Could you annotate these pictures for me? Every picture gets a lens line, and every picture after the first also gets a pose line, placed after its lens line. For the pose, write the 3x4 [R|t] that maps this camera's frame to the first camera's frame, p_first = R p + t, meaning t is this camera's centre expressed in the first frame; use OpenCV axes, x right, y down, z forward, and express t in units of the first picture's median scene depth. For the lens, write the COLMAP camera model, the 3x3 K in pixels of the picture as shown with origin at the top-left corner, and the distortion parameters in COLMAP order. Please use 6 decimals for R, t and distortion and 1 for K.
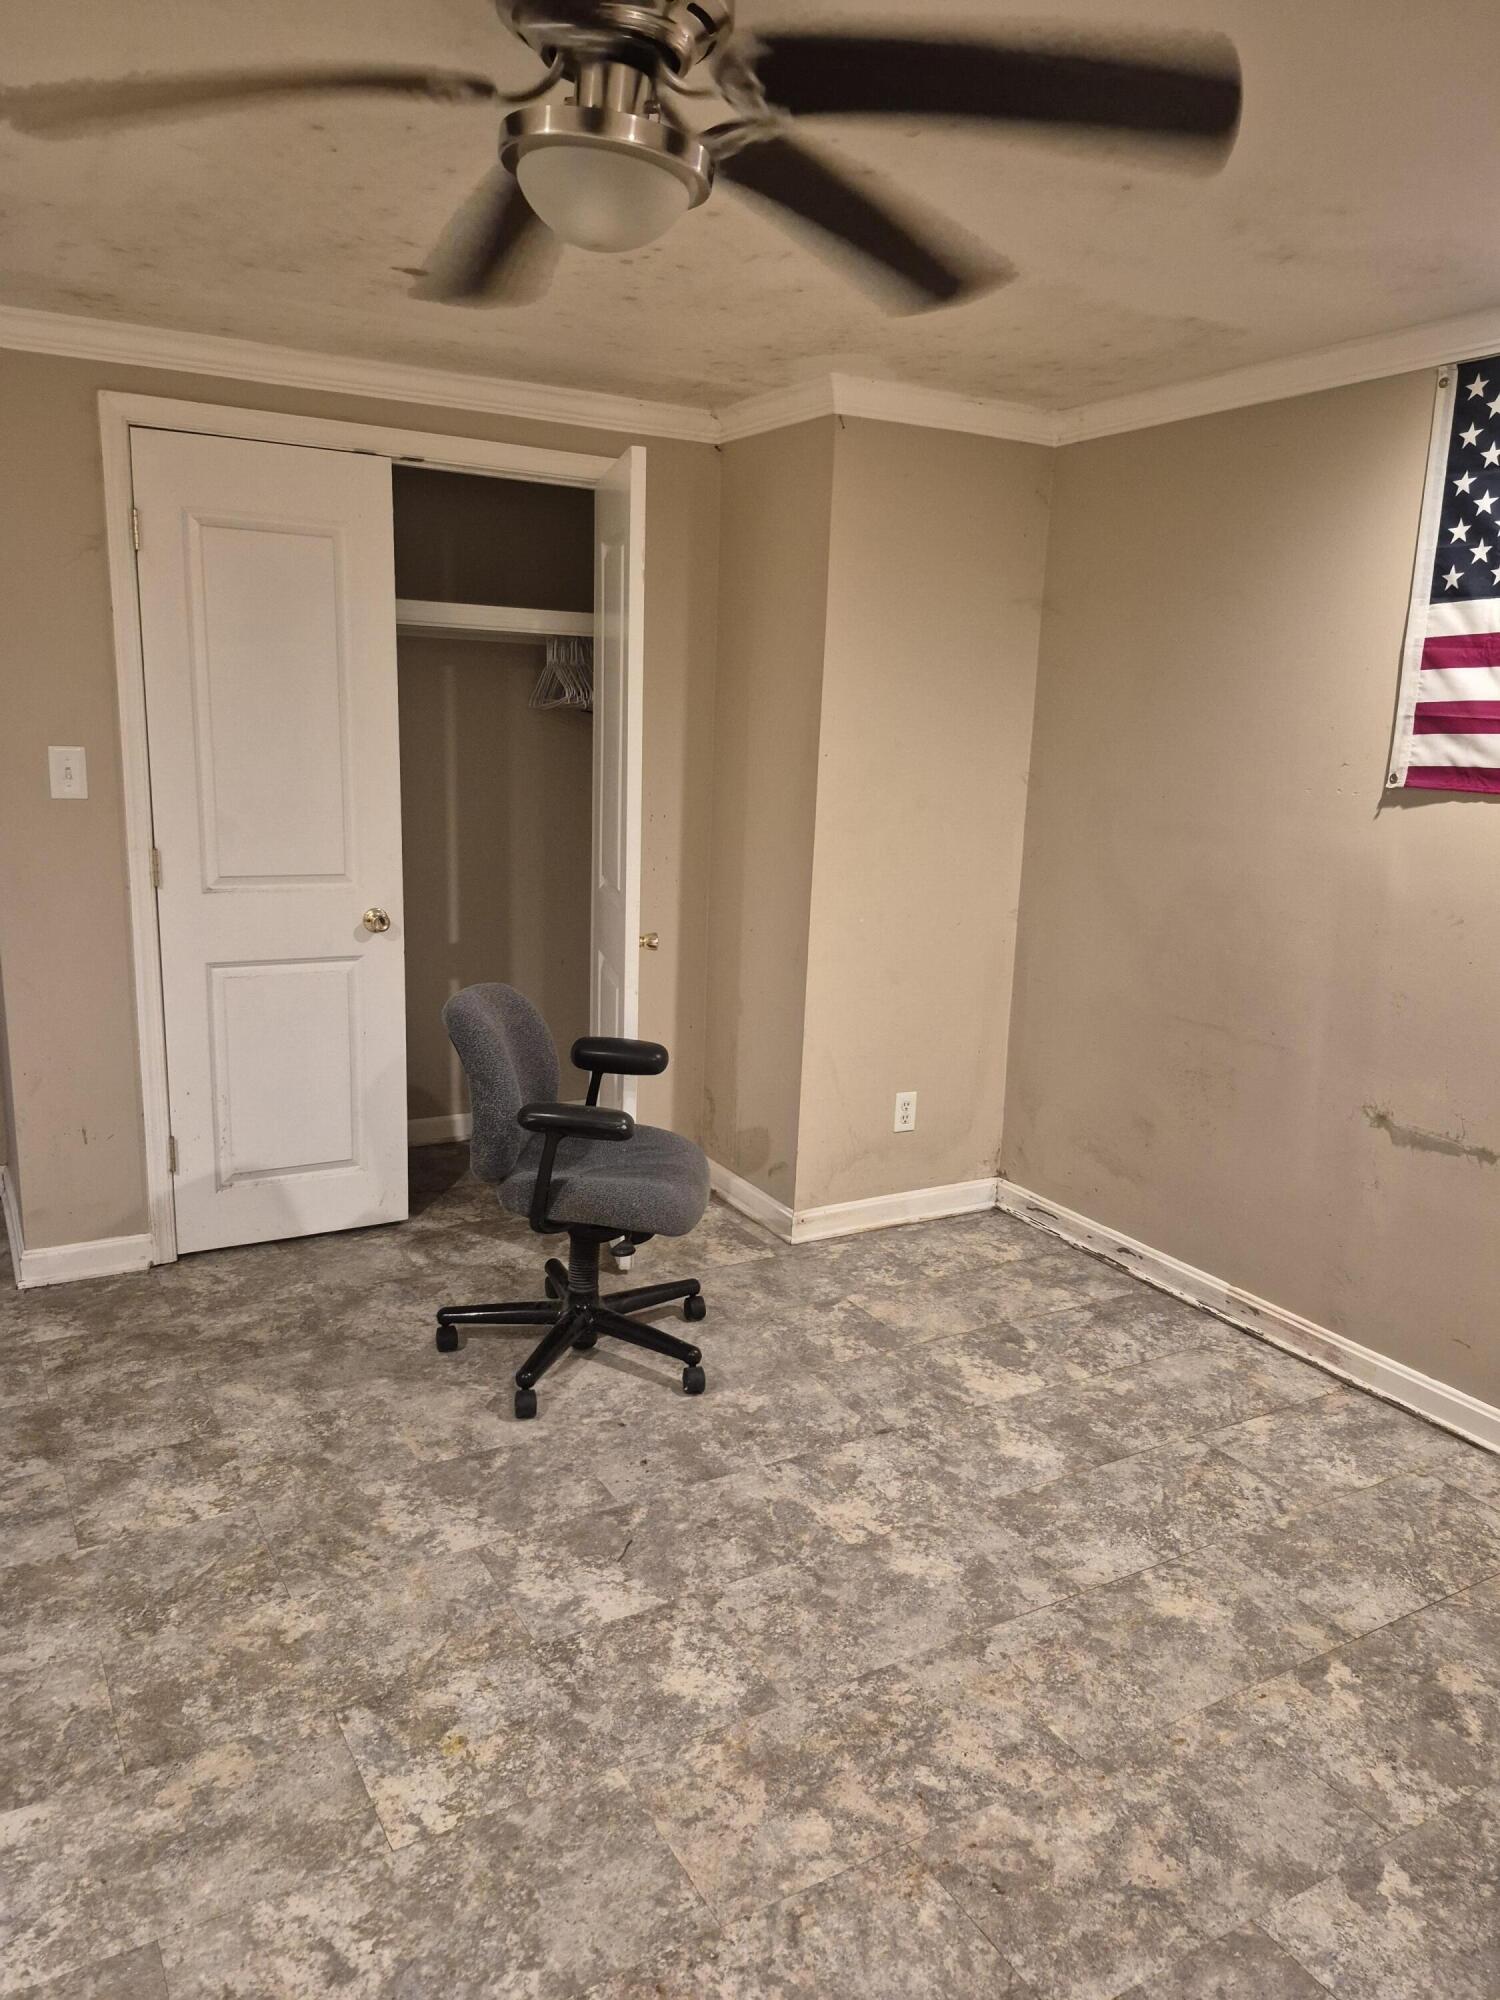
lens RADIAL K [[1410.9, 0, 750.0], [0, 1410.9, 1002.8], [0, 0, 1]] dist [0.033107, -0.037246]
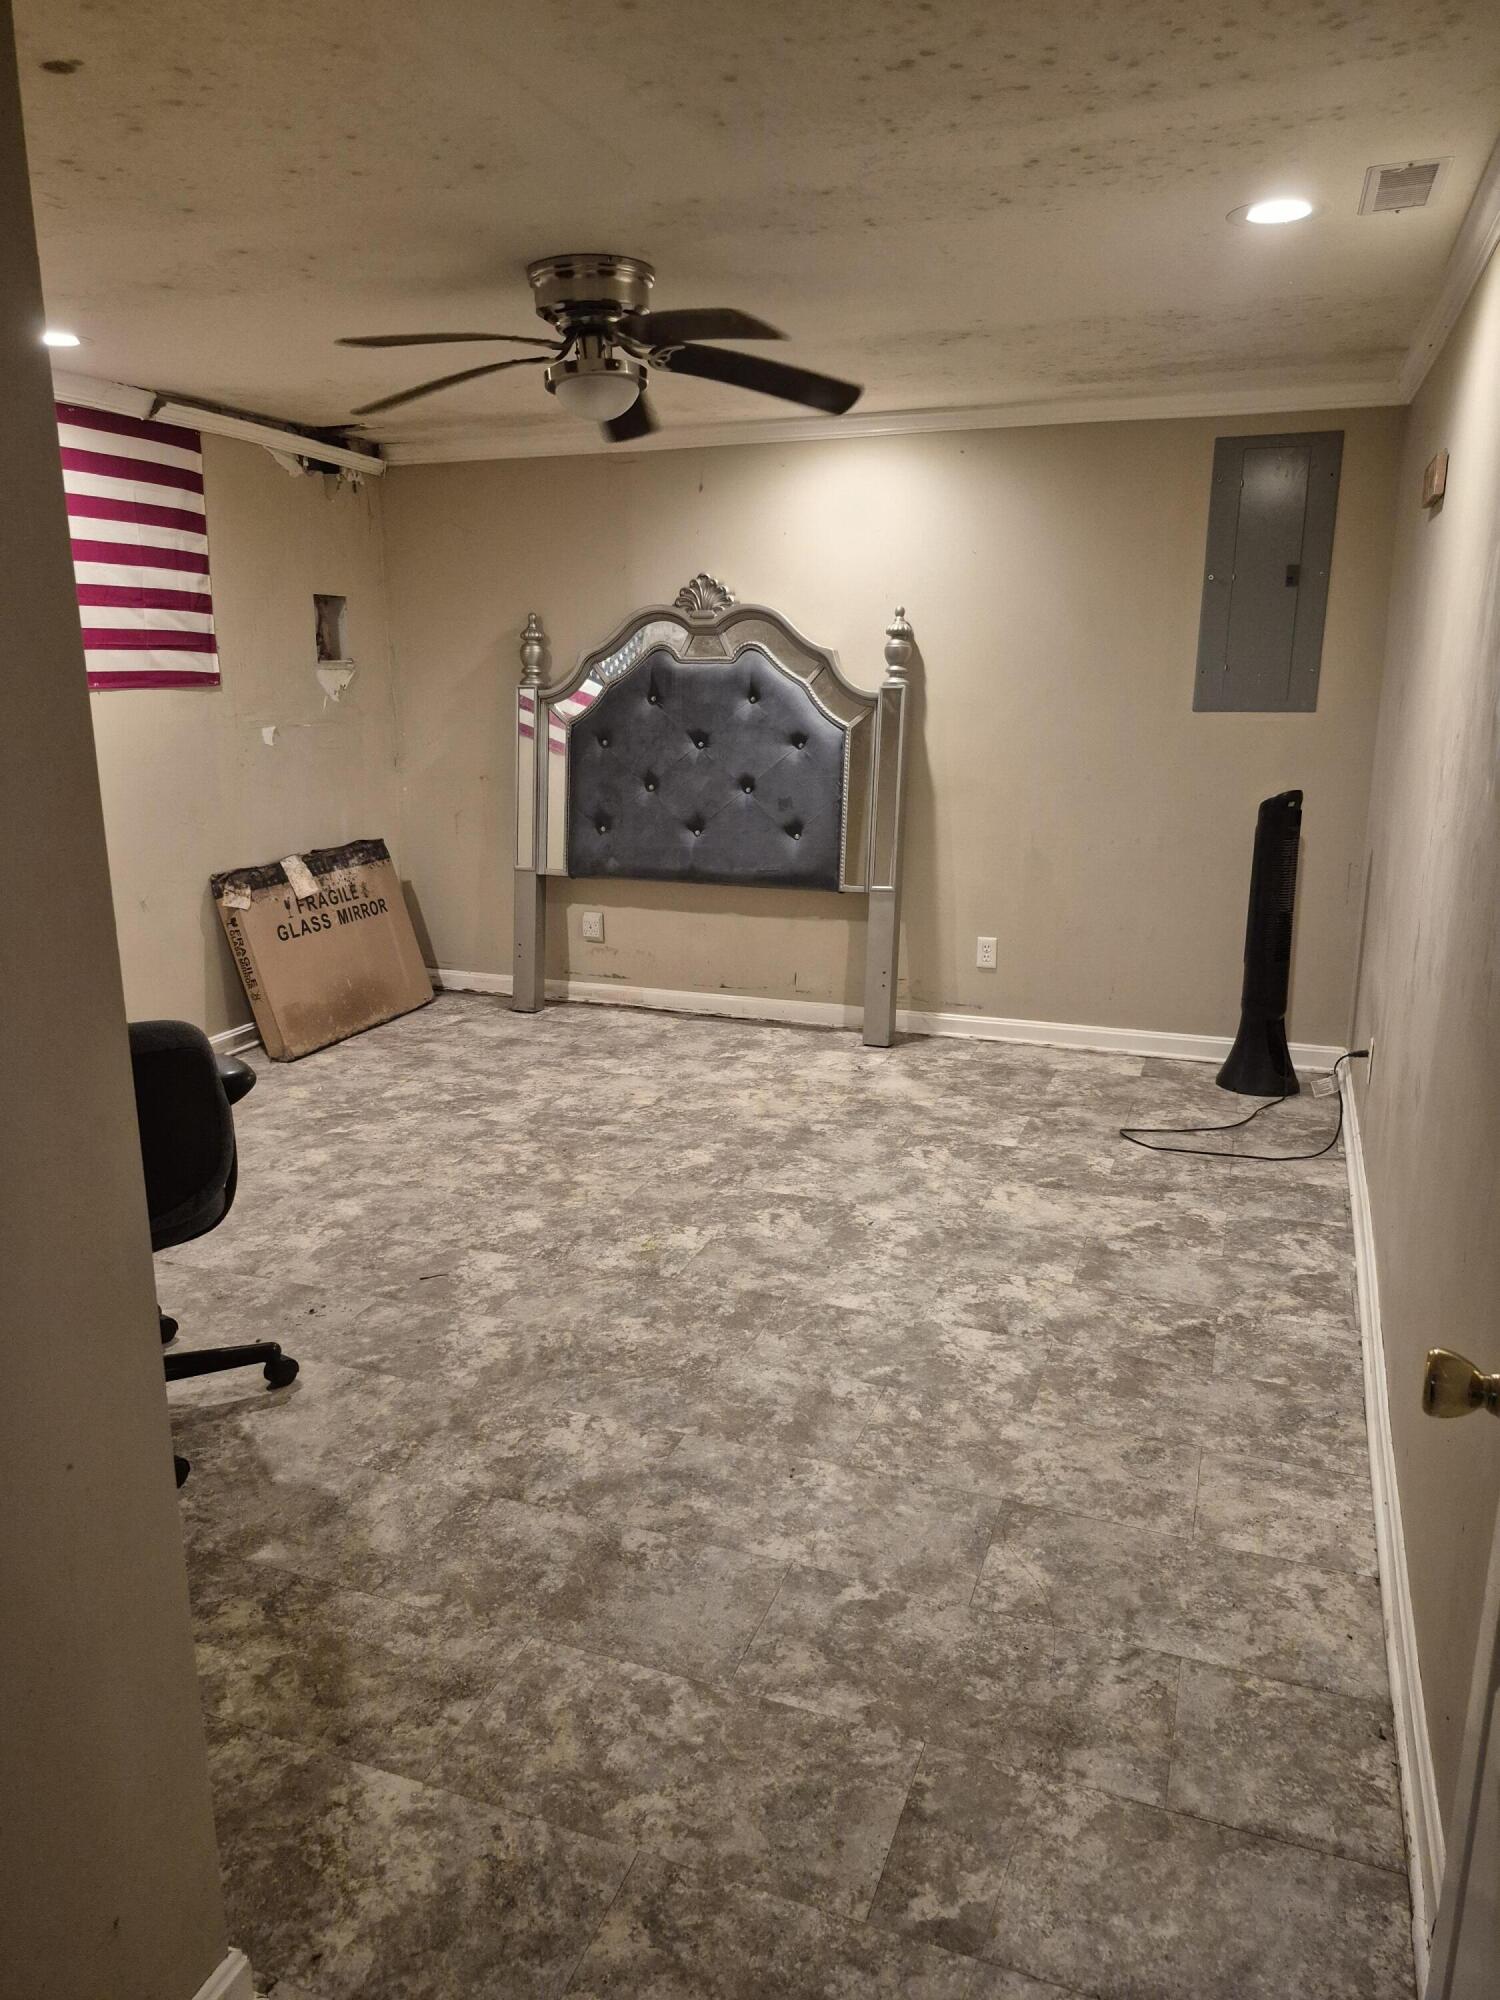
lens RADIAL K [[1410.9, 0, 751.3], [0, 1410.9, 998.3], [0, 0, 1]] dist [0.033107, -0.037246]
pose [[-0.642648, -0.211654, 0.736347, -1.367059], [0.139507, 0.912692, 0.384097, -0.372112], [-0.753354, 0.349565, -0.557013, 1.601394]]
